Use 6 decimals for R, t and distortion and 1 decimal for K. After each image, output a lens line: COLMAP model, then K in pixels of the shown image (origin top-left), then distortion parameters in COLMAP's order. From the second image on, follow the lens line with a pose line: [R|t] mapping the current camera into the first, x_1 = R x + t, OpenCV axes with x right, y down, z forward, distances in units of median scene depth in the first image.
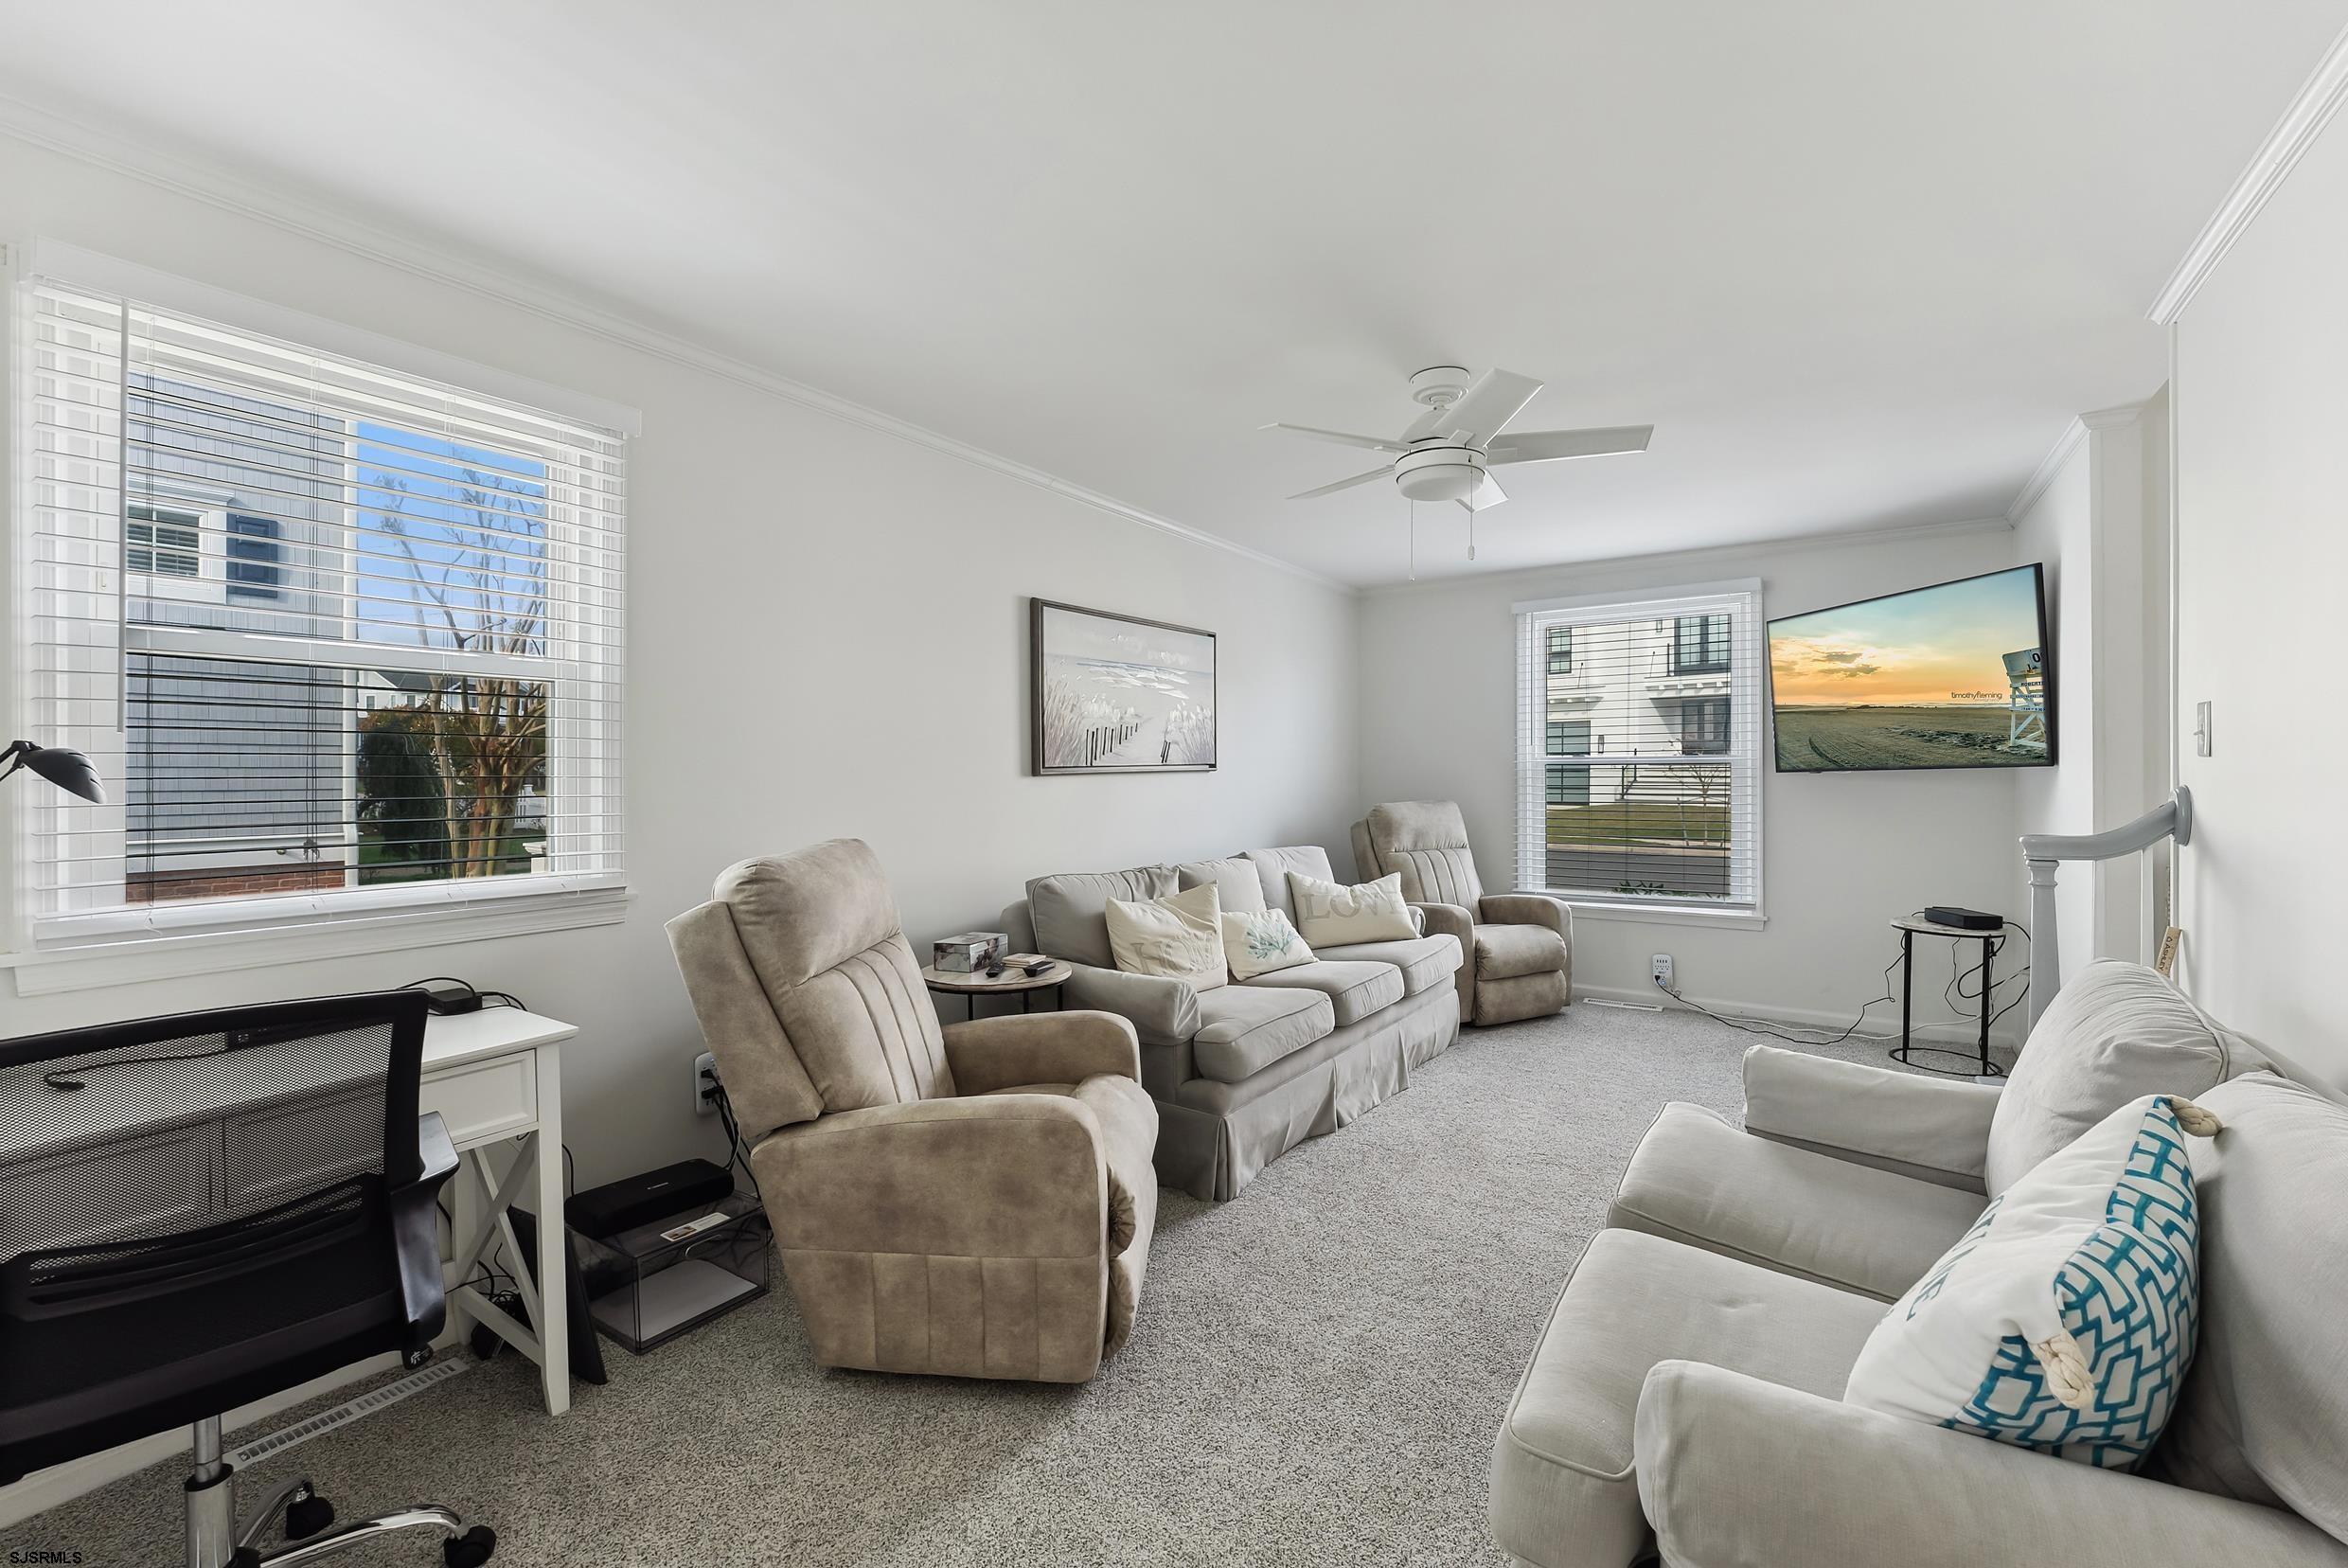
lens RADIAL K [[960.6, 0, 1174.0], [0, 960.6, 784.0], [0, 0, 1]] dist [0.000282, 0.000030]
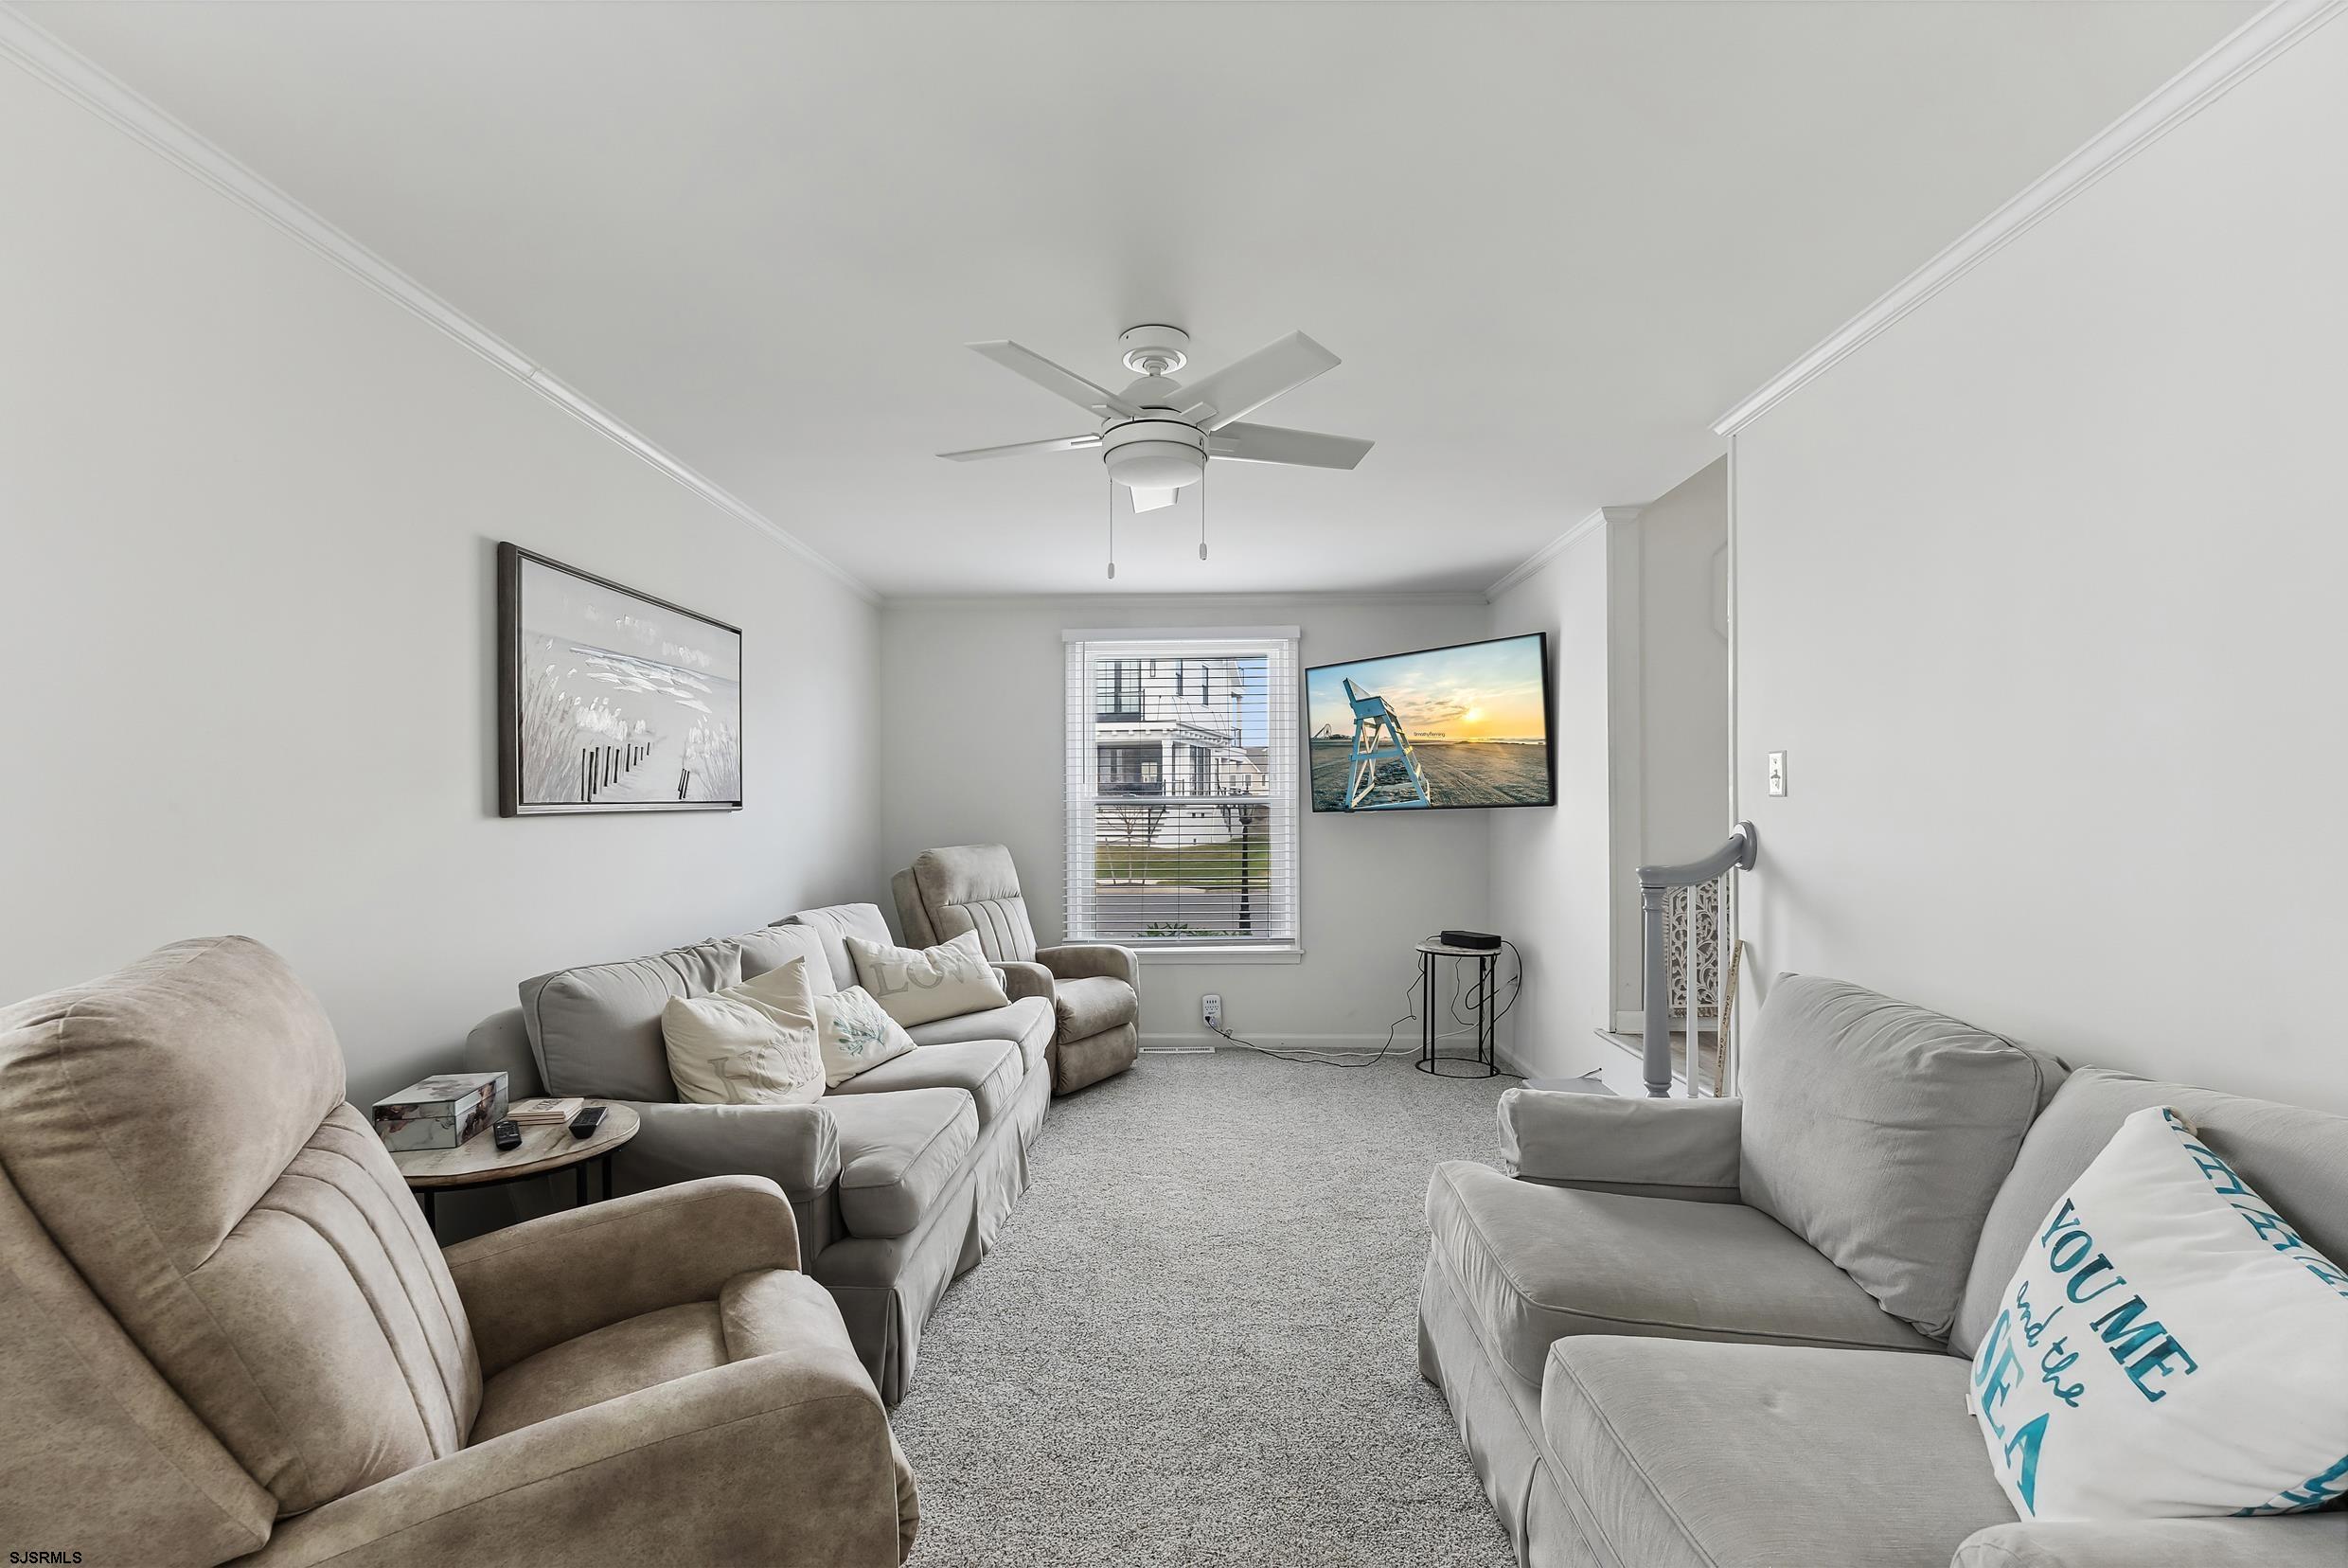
lens RADIAL K [[1023.3, 0, 1174.4], [0, 1023.3, 816.5], [0, 0, 1]] dist [-0.003767, -0.000180]
pose [[0.839813, -0.002369, 0.542871, -0.139905], [0.007842, 0.999939, -0.007767, 0.000150], [-0.542820, 0.010780, 0.839780, 0.176072]]
